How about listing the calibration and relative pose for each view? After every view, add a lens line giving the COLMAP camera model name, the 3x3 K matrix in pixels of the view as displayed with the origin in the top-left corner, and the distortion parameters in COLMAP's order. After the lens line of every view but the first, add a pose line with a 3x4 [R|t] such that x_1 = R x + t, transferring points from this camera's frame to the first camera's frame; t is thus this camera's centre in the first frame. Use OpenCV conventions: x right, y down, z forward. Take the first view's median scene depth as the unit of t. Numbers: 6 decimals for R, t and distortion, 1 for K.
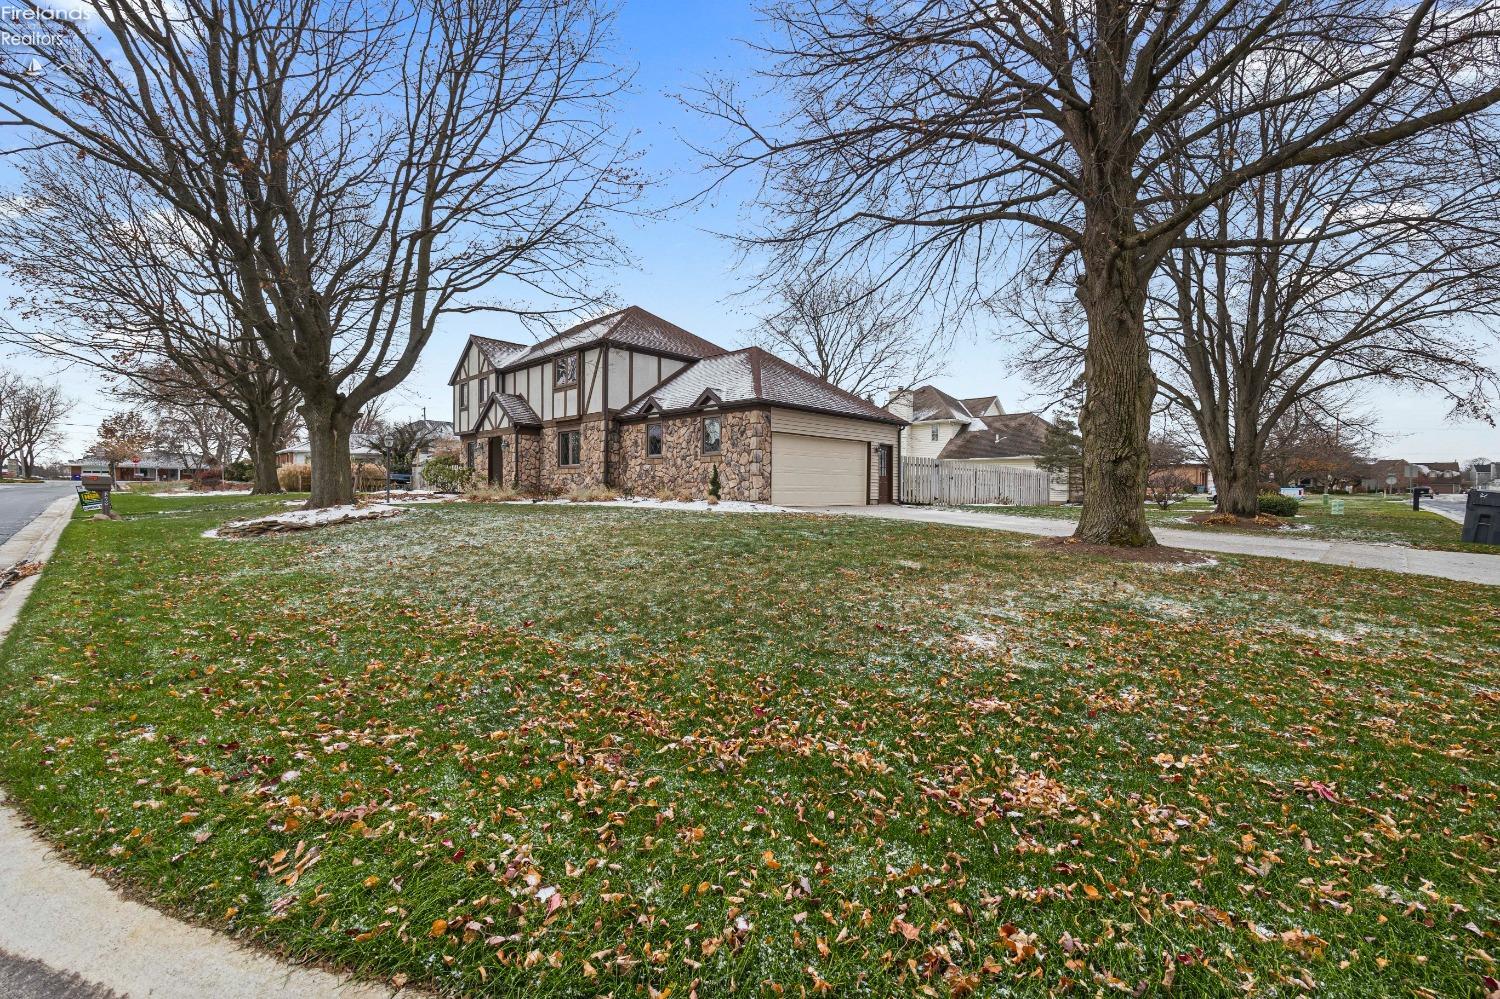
lens RADIAL K [[630.1, 0, 750.0], [0, 630.1, 499.5], [0, 0, 1]] dist [0.000750, 0.000001]
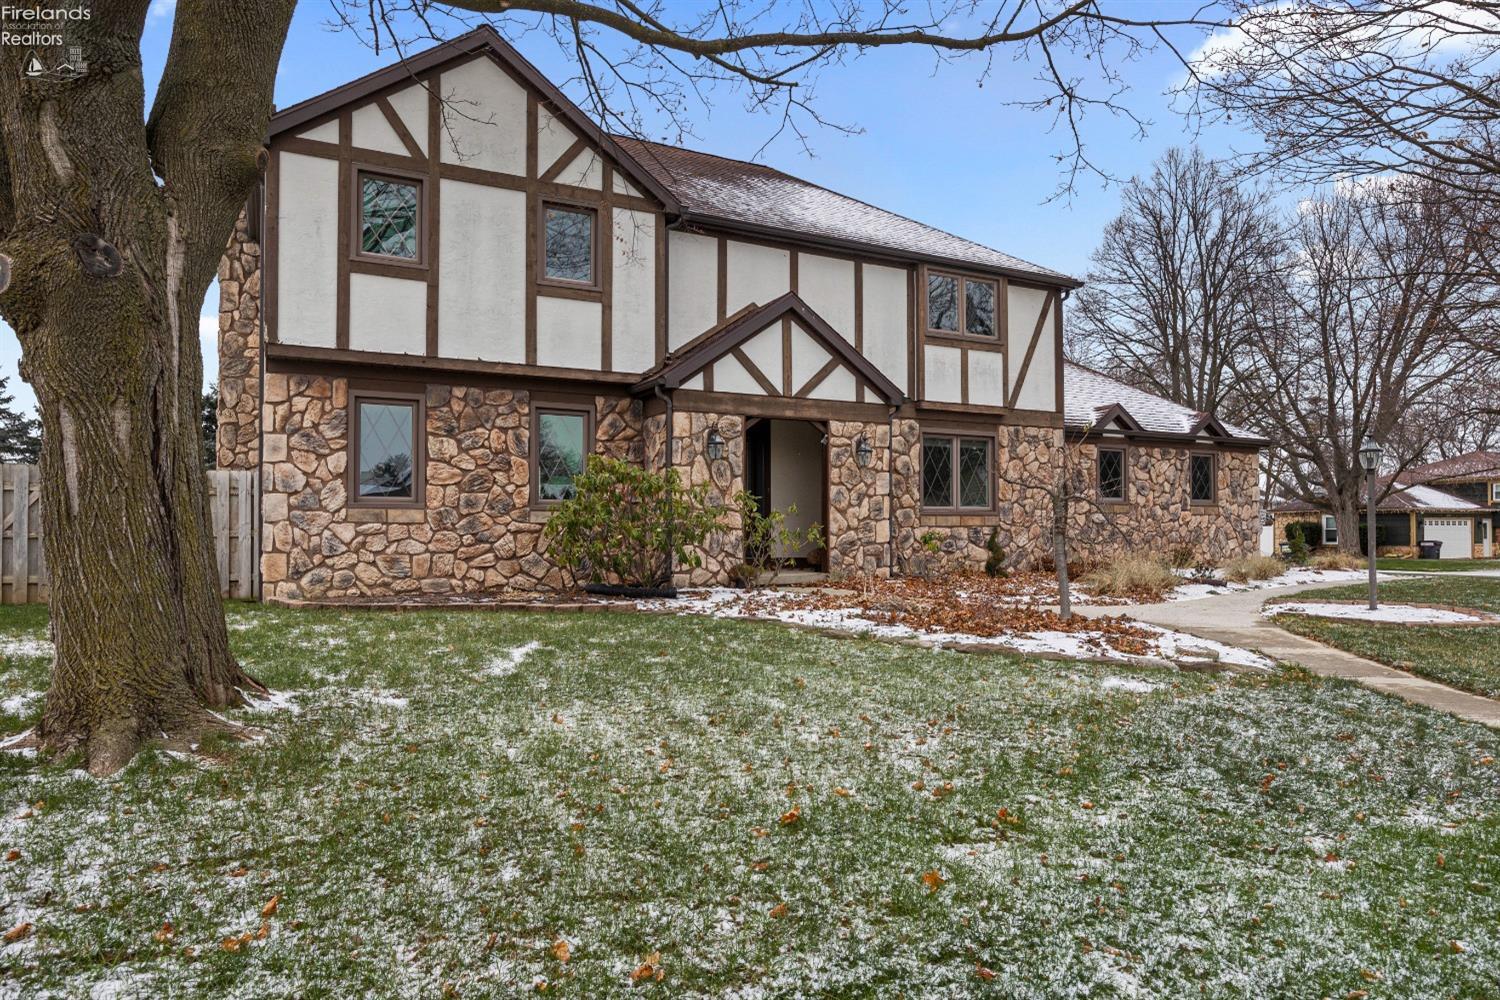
lens RADIAL K [[855.3, 0, 750.0], [0, 855.3, 500.0], [0, 0, 1]] dist [0.005356, 0.000105]
pose [[0.315944, 0.024998, 0.948449, -0.969836], [0.018720, 0.999294, -0.032574, -0.044443], [-0.948593, 0.028047, 0.315253, 0.983696]]
